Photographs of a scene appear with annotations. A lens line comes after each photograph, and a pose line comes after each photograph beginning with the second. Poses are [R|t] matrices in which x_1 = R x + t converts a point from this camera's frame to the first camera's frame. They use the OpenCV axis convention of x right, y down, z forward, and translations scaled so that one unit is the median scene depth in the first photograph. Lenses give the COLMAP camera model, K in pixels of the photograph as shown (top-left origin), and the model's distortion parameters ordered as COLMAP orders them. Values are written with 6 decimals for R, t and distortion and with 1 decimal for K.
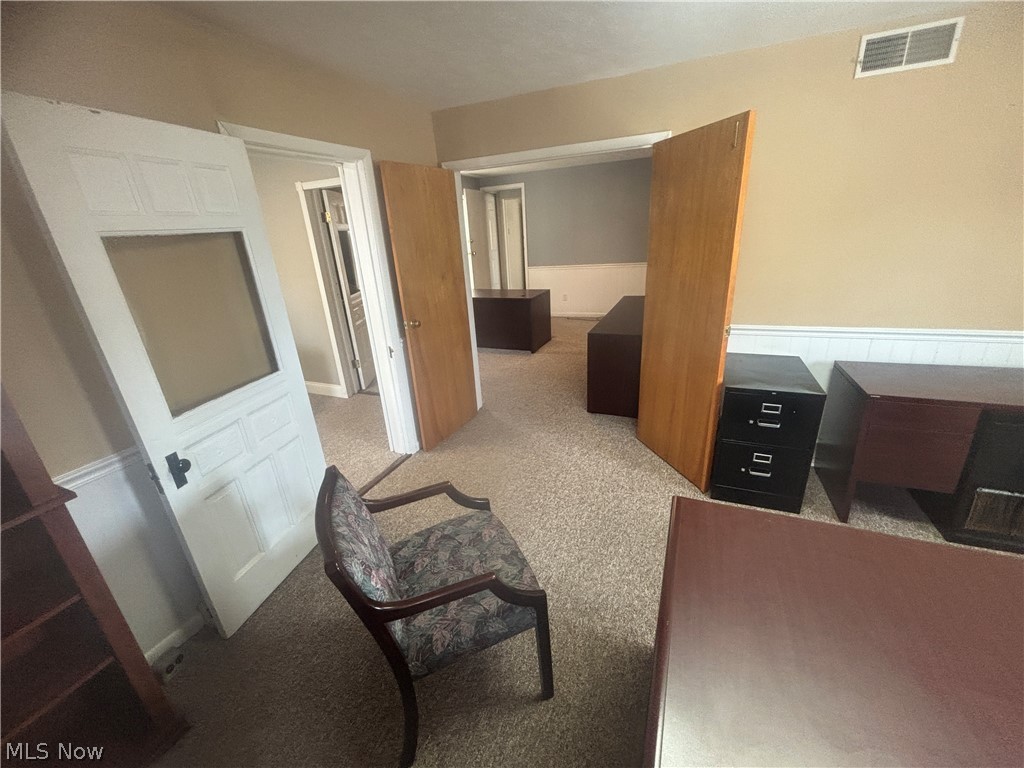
lens RADIAL K [[414.1, 0, 512.0], [0, 414.1, 384.0], [0, 0, 1]] dist [-0.002671, 0.002202]
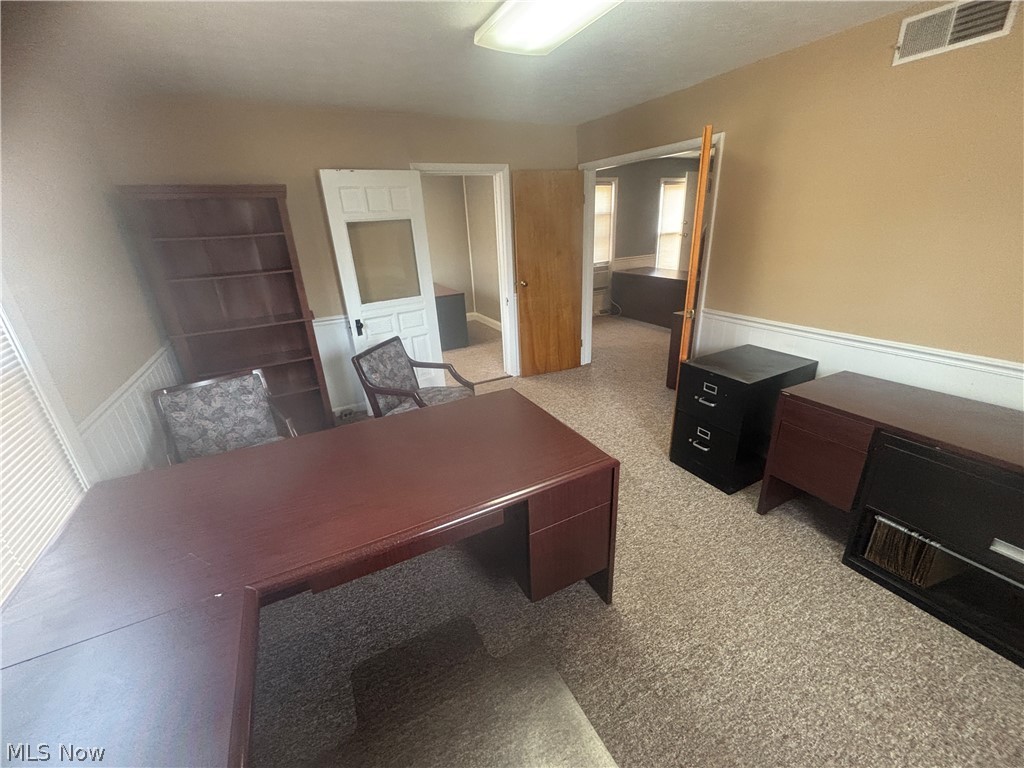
lens RADIAL K [[420.0, 0, 512.0], [0, 420.0, 384.0], [0, 0, 1]] dist [0.013413, 0.000300]
pose [[0.777712, 0.253339, -0.575311, 0.904817], [-0.224084, 0.966801, 0.122813, 0.028286], [0.587325, 0.033405, 0.808662, -0.260530]]
